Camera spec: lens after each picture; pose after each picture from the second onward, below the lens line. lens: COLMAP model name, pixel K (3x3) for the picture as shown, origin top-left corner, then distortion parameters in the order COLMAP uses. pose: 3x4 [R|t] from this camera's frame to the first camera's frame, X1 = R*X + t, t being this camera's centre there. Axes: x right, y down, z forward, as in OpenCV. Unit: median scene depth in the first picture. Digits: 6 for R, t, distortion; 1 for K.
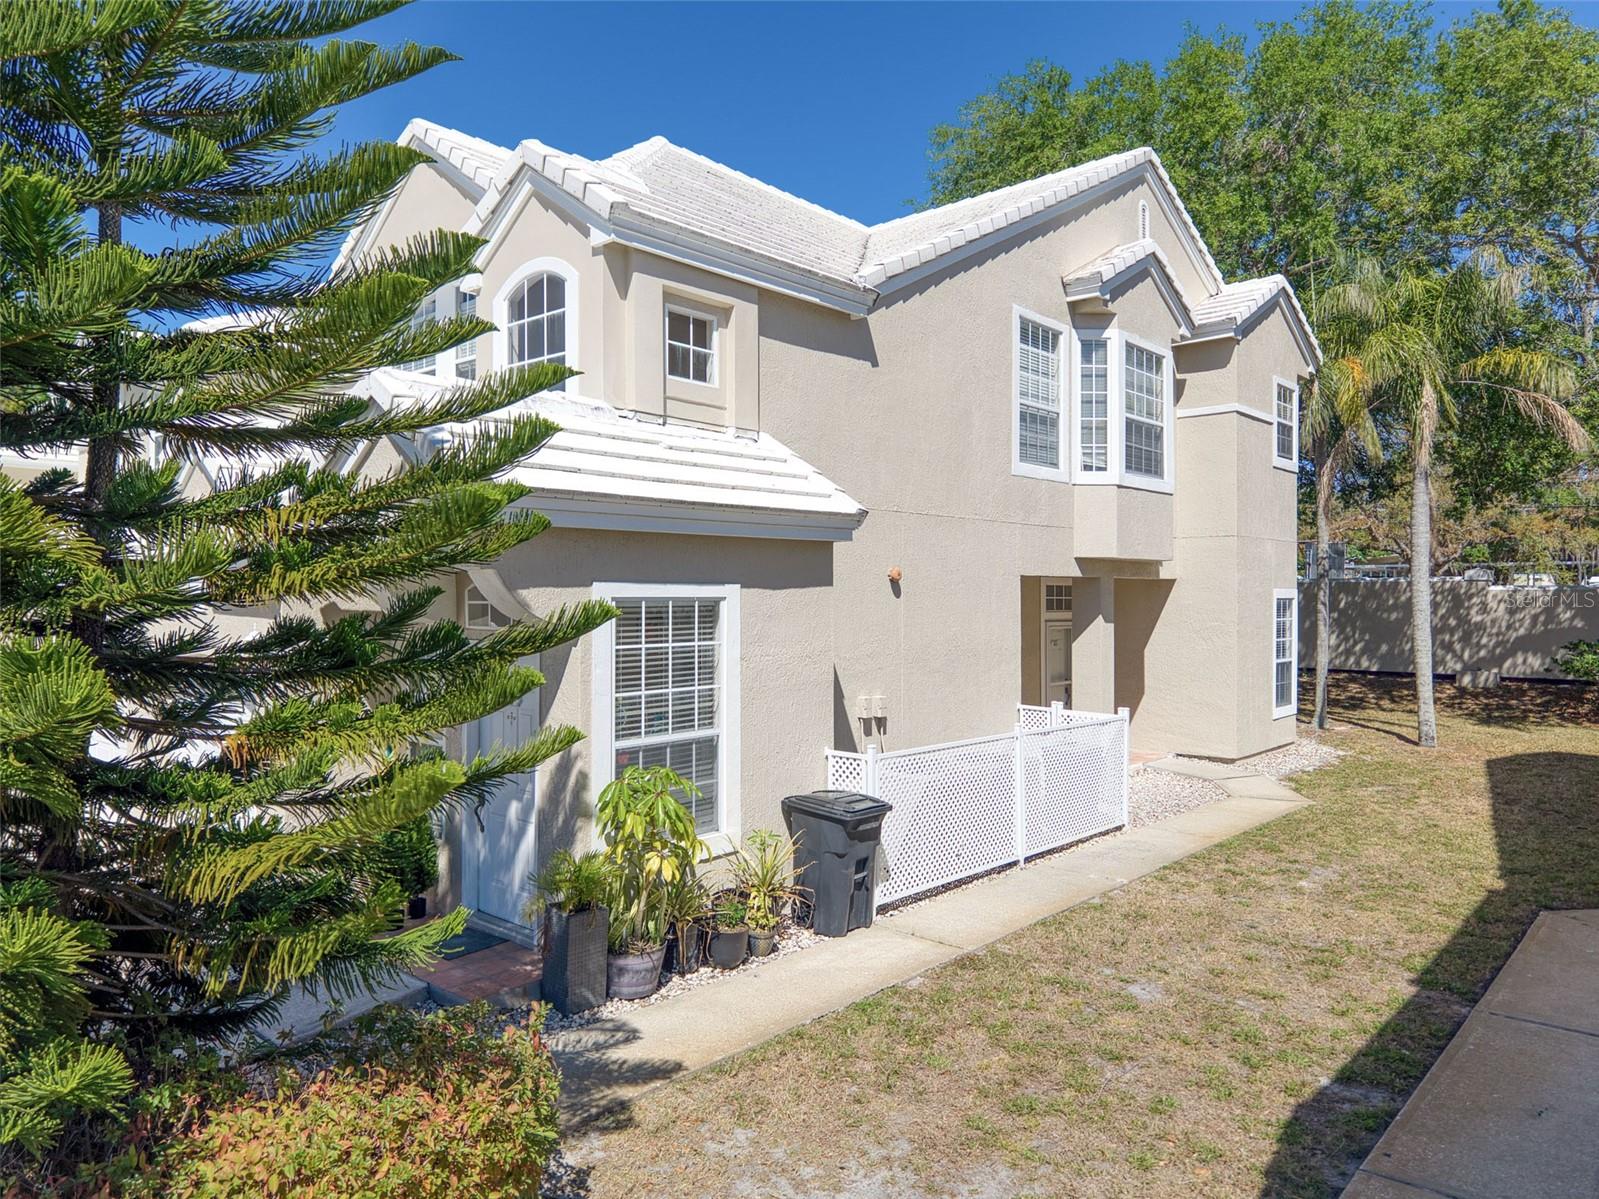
lens RADIAL K [[1087.6, 0, 800.8], [0, 1087.6, 595.9], [0, 0, 1]] dist [0.029945, -0.023398]
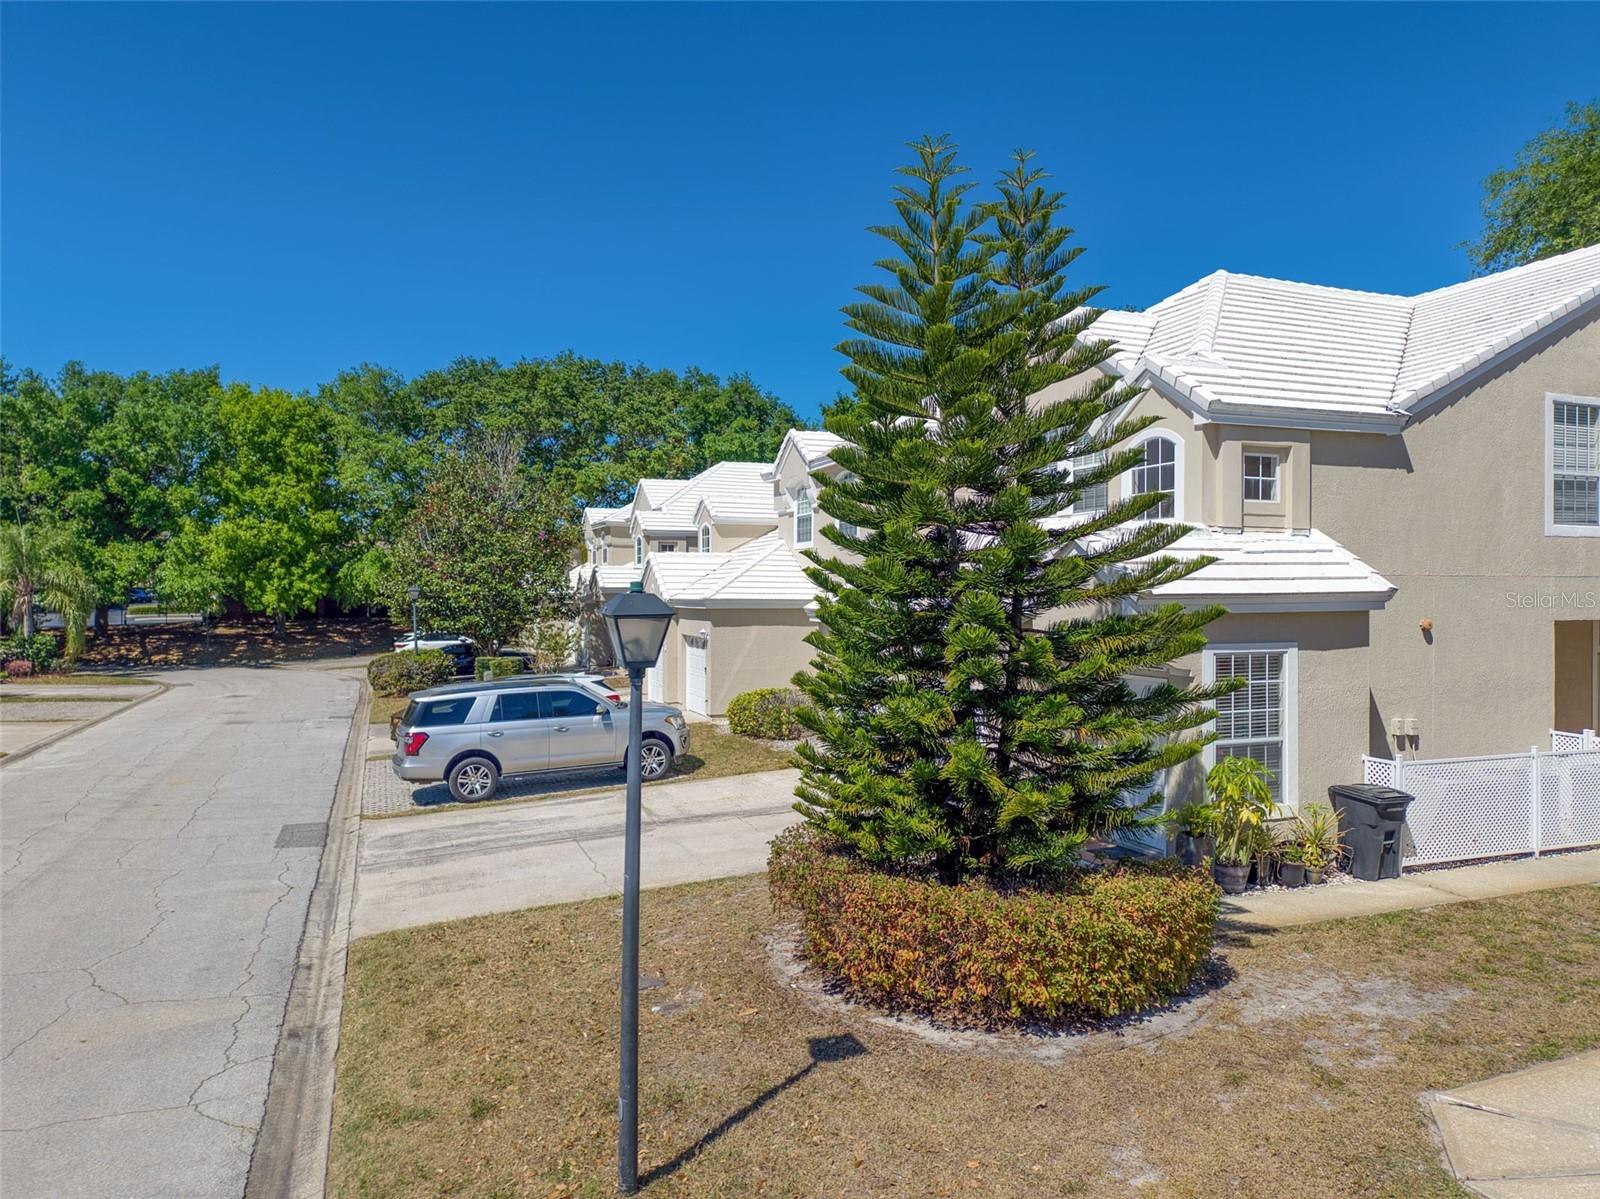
lens RADIAL K [[1088.3, 0, 797.5], [0, 1088.3, 603.4], [0, 0, 1]] dist [0.029945, -0.023398]
pose [[0.894594, 0.003106, -0.446868, 0.001373], [0.002047, 0.999937, 0.011049, -0.081984], [0.446875, -0.010800, 0.894531, -0.664275]]
